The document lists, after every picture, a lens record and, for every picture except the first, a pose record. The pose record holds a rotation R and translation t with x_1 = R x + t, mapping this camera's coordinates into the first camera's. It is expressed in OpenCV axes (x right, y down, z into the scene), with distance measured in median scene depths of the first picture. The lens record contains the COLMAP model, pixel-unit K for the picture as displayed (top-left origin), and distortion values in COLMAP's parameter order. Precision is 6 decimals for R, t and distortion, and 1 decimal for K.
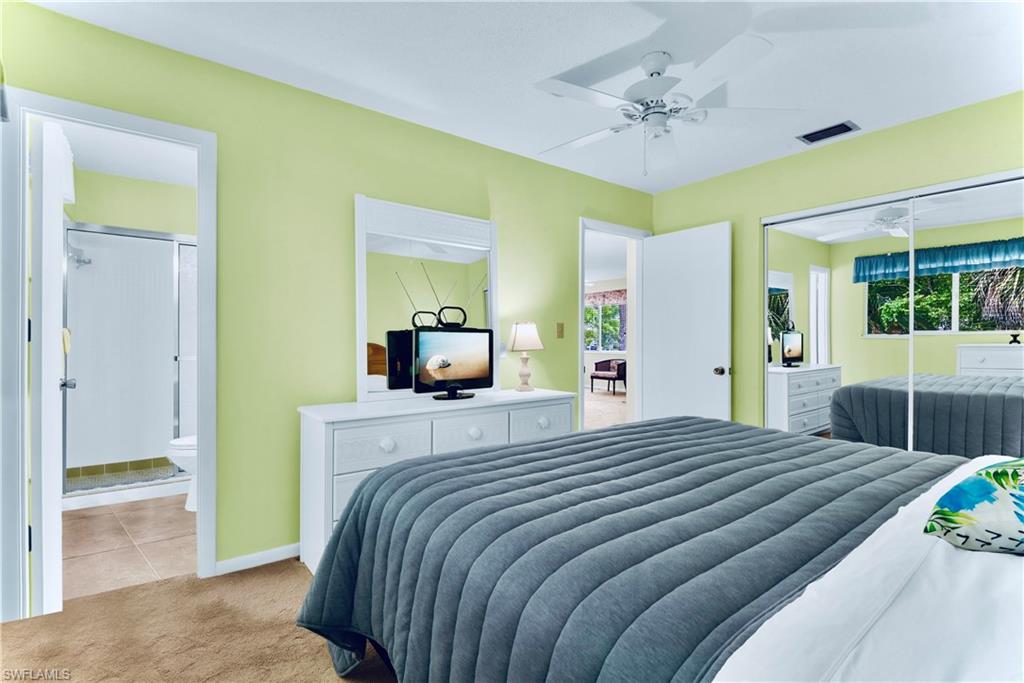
lens RADIAL K [[467.2, 0, 514.8], [0, 467.2, 333.0], [0, 0, 1]] dist [0.000676, -0.014941]
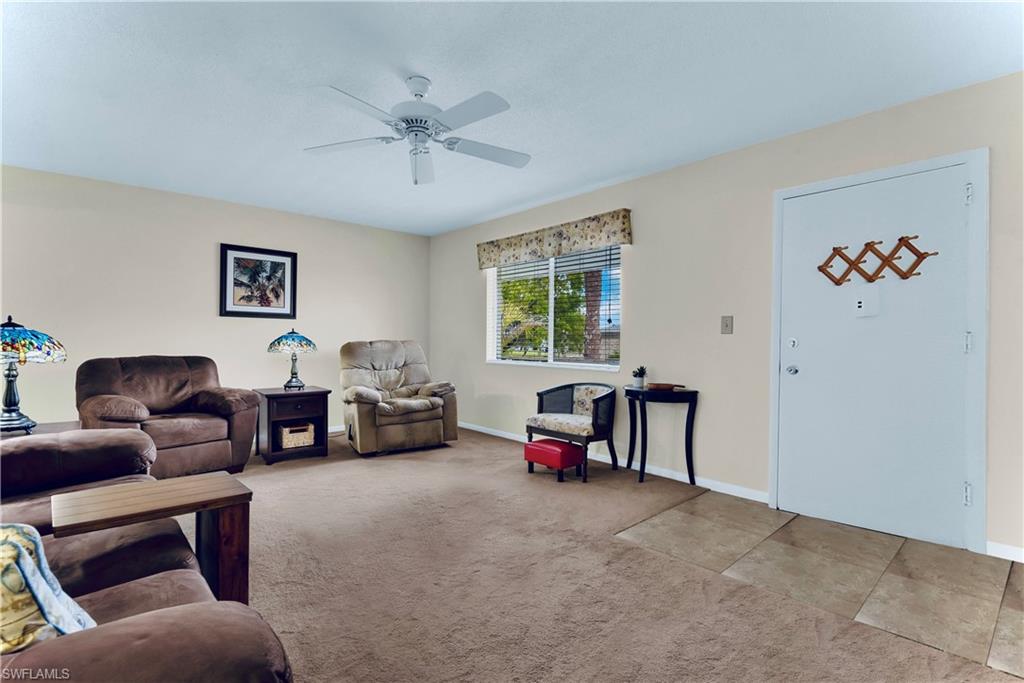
lens RADIAL K [[467.2, 0, 514.8], [0, 467.2, 333.0], [0, 0, 1]] dist [0.000676, -0.014941]
pose [[0.995595, 0.004172, 0.093667, 0.114365], [-0.003937, 0.999989, -0.002694, 0.013363], [-0.093677, 0.002313, 0.995600, 0.599292]]
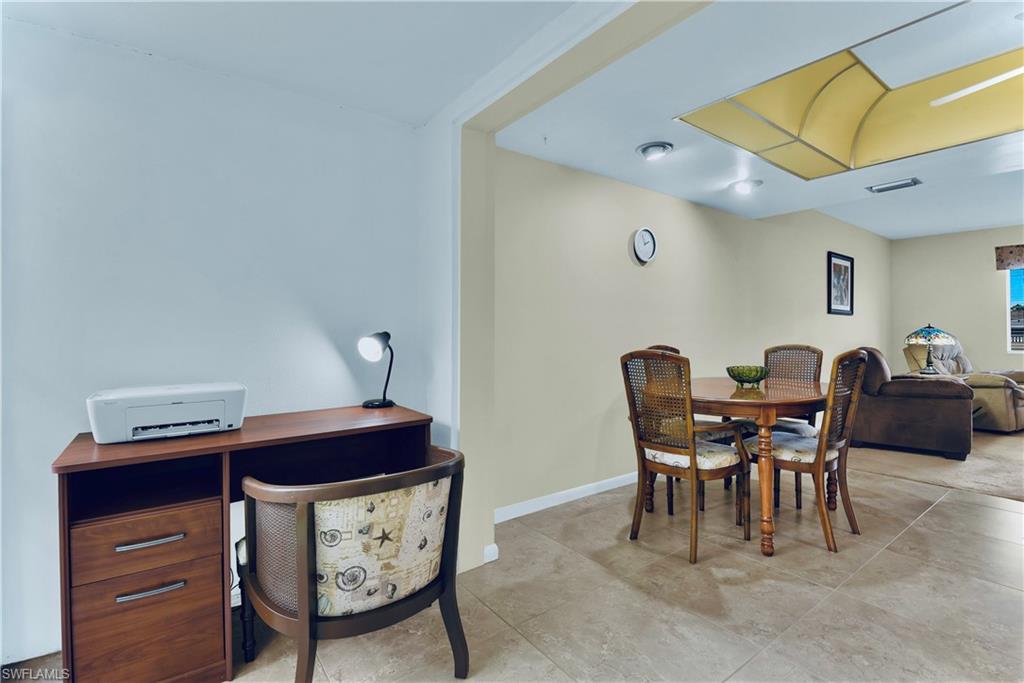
lens RADIAL K [[467.2, 0, 514.8], [0, 467.2, 333.0], [0, 0, 1]] dist [0.000676, -0.014941]
pose [[0.999971, -0.003645, -0.006729, -0.500599], [0.003686, 0.999974, 0.006157, 0.013996], [0.006707, -0.006181, 0.999958, 0.549039]]
